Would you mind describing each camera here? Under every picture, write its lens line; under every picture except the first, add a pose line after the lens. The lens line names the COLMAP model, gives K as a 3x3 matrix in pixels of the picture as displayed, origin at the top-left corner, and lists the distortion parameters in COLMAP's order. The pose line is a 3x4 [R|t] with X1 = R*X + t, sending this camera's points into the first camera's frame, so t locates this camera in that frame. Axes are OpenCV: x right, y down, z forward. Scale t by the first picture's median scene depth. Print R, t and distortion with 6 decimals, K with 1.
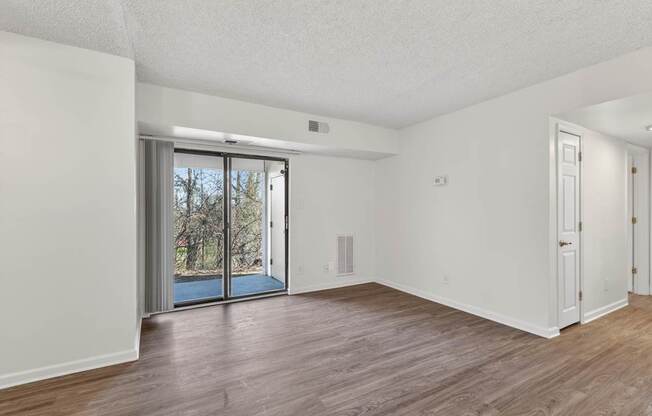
lens RADIAL K [[298.4, 0, 329.1], [0, 298.4, 210.1], [0, 0, 1]] dist [-0.000165, -0.000217]
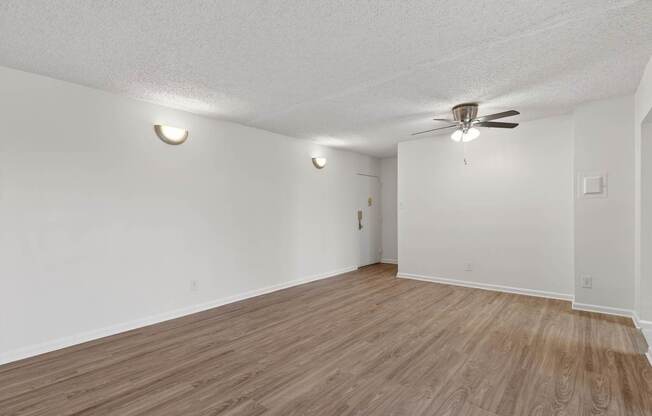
lens RADIAL K [[310.4, 0, 325.4], [0, 310.4, 218.7], [0, 0, 1]] dist [0.000194, 0.000148]
pose [[-0.940148, 0.022942, -0.339992, 0.228260], [0.015063, 0.999554, 0.025796, -0.000409], [0.340433, 0.019130, -0.940074, 0.910686]]
